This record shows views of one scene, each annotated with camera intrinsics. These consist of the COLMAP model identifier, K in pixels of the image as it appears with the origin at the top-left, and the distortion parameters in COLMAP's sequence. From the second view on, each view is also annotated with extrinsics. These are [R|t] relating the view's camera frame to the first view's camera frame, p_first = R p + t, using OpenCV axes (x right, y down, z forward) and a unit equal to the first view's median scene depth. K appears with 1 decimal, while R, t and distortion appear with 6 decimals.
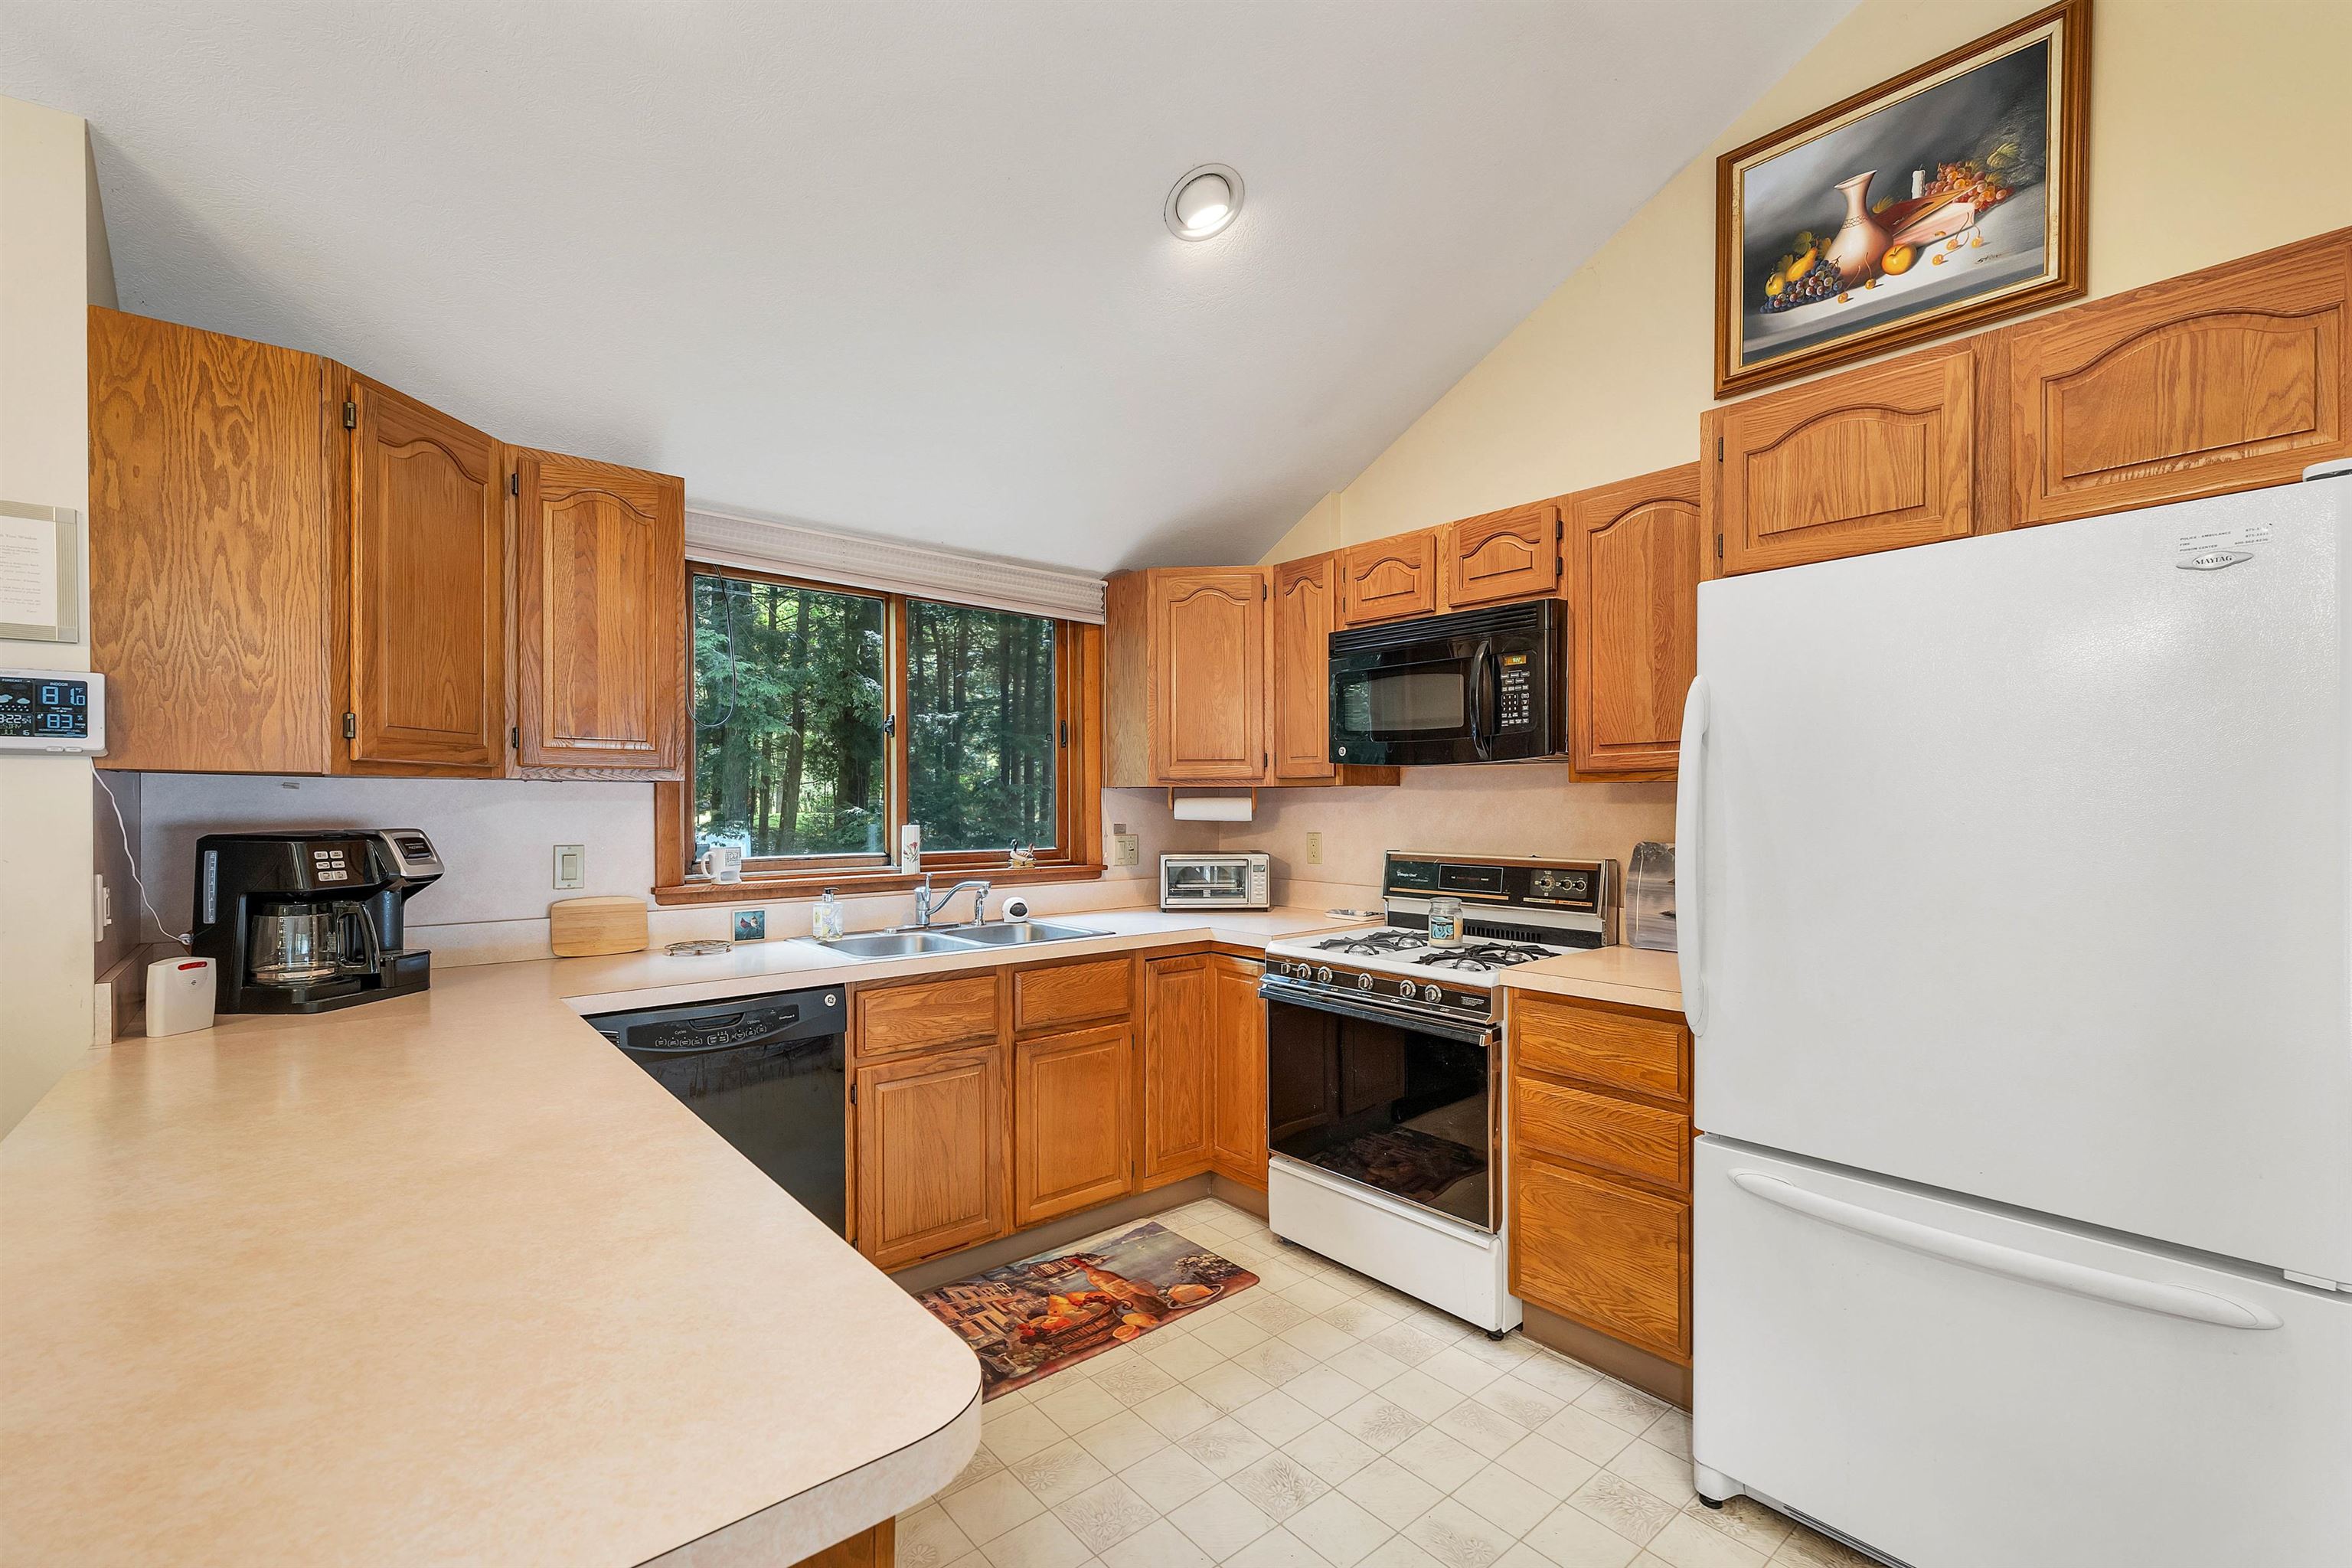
lens RADIAL K [[958.6, 0, 1186.2], [0, 958.6, 769.7], [0, 0, 1]] dist [0.001165, -0.000130]
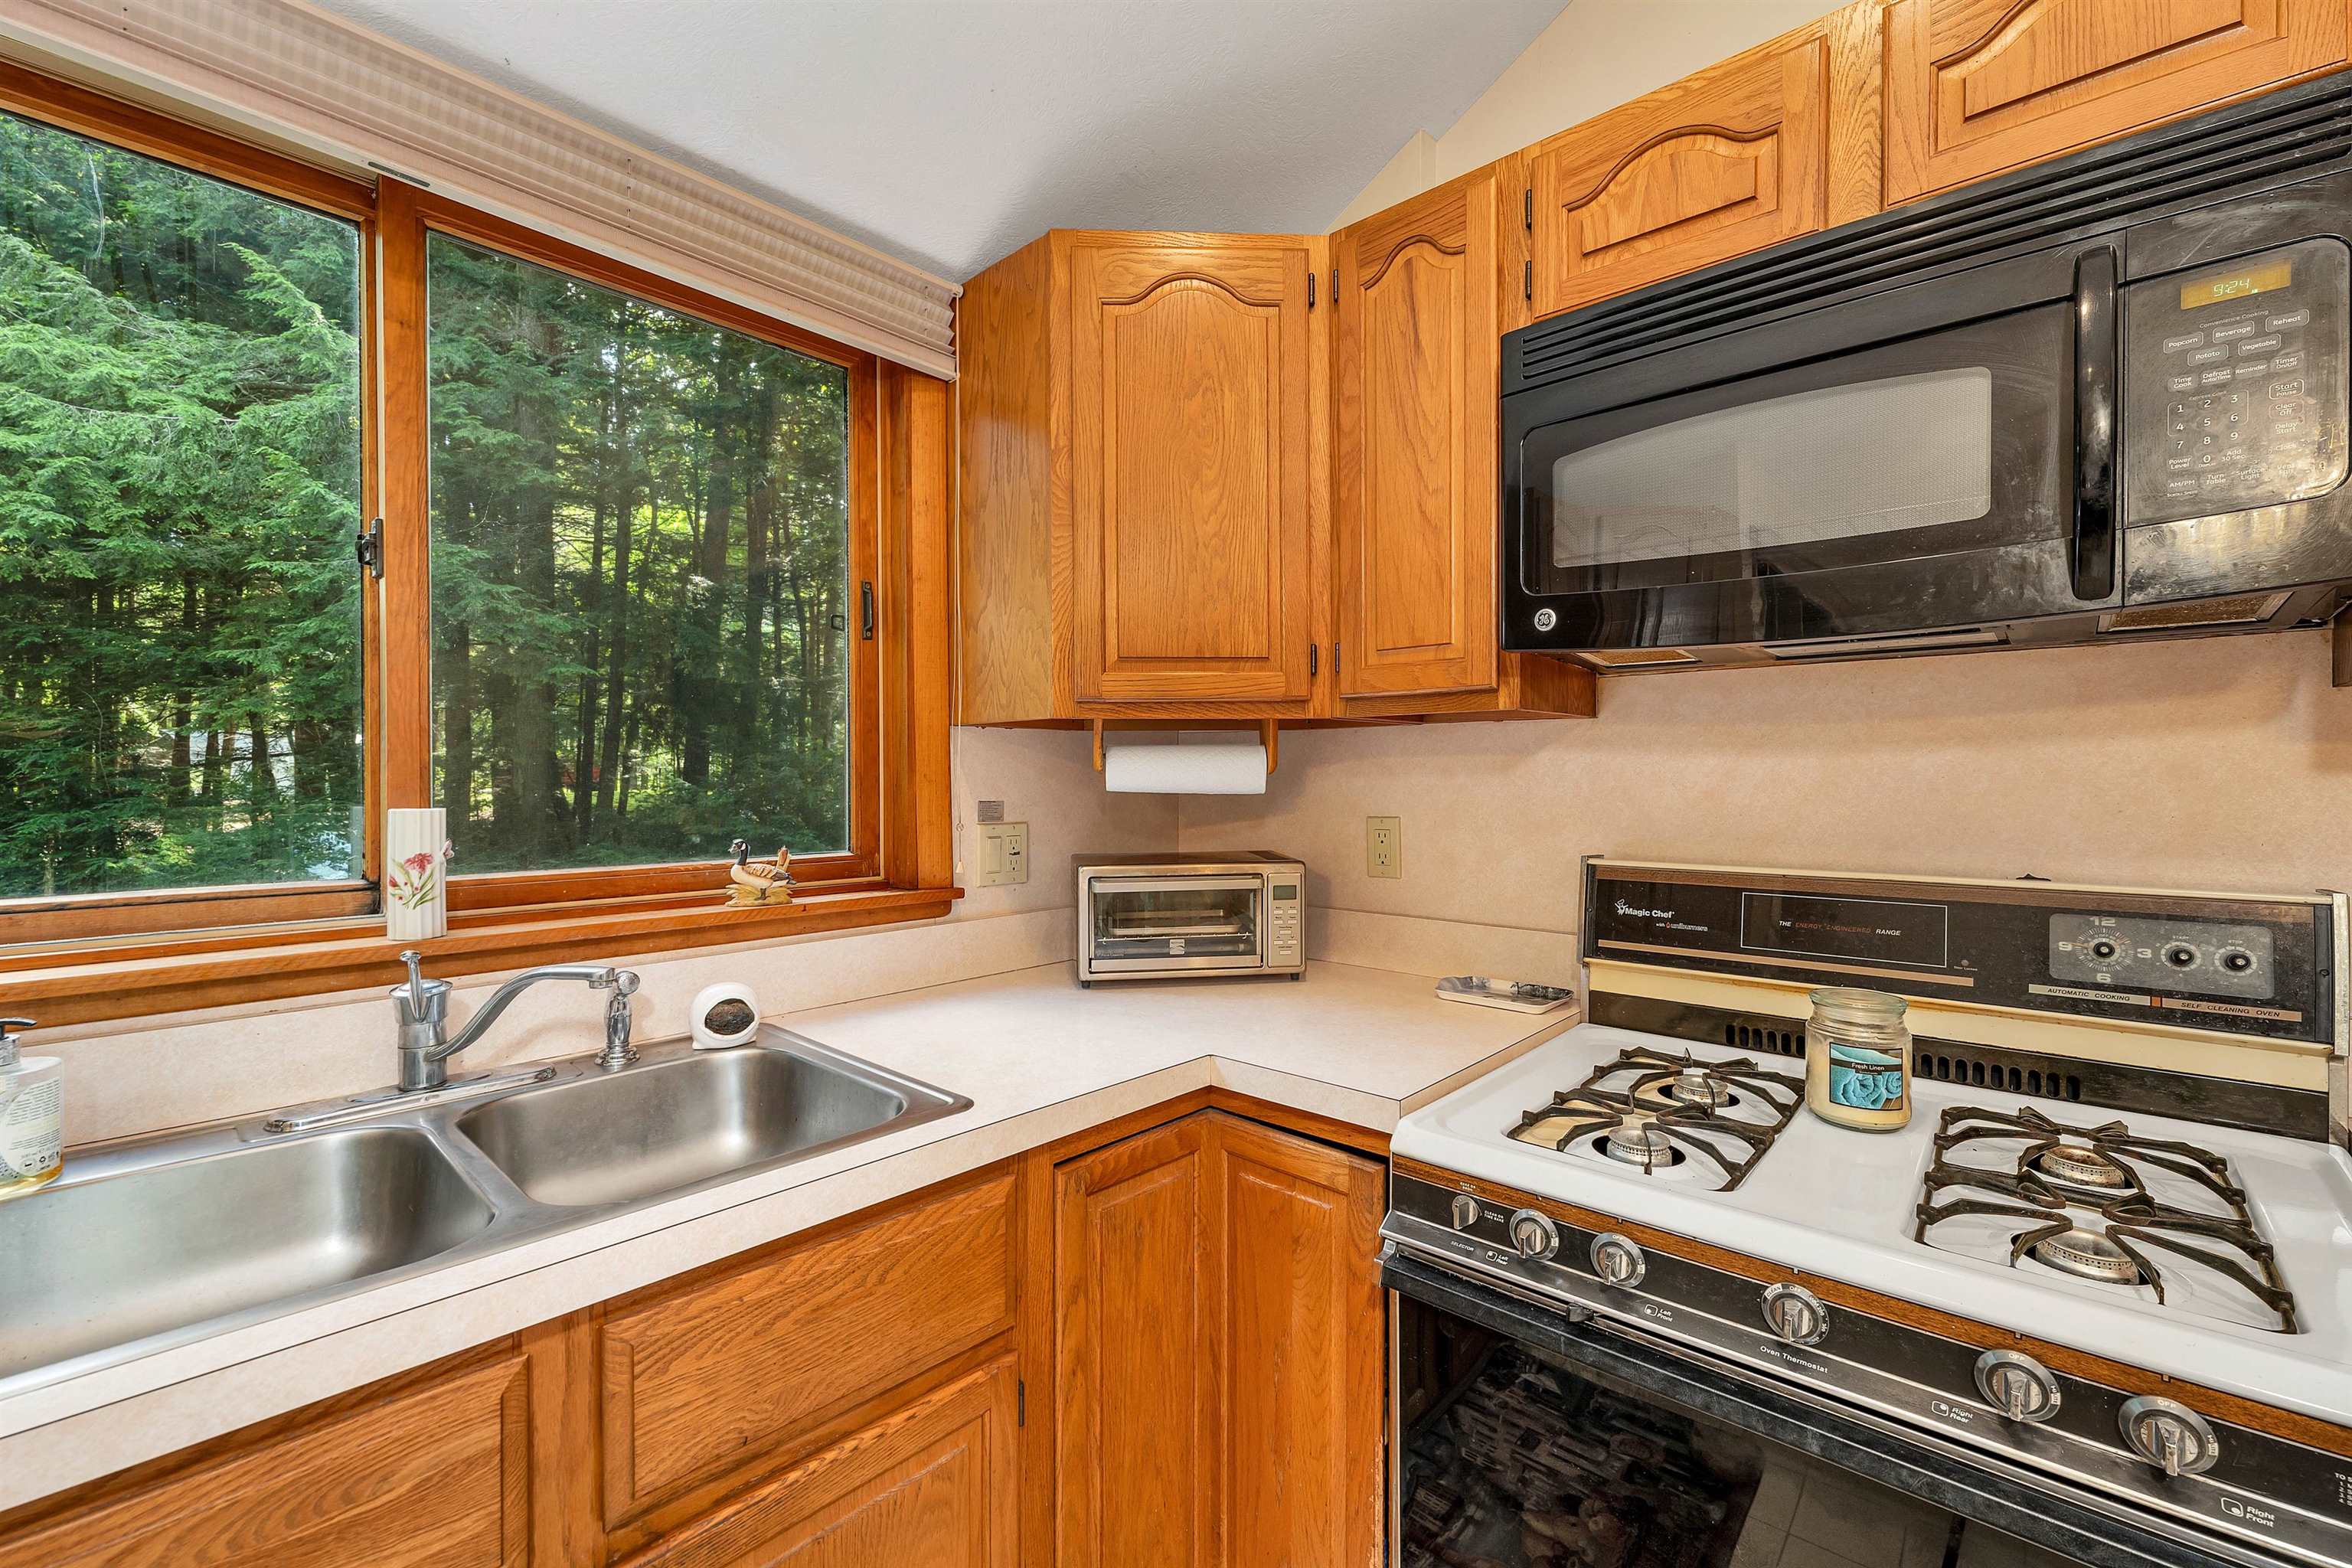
lens RADIAL K [[958.6, 0, 1186.2], [0, 958.6, 769.7], [0, 0, 1]] dist [0.001165, -0.000130]
pose [[0.992644, -0.000479, 0.121068, -0.033435], [-0.002527, 0.999692, 0.024679, 0.031991], [-0.121043, -0.024804, 0.992337, 0.571865]]
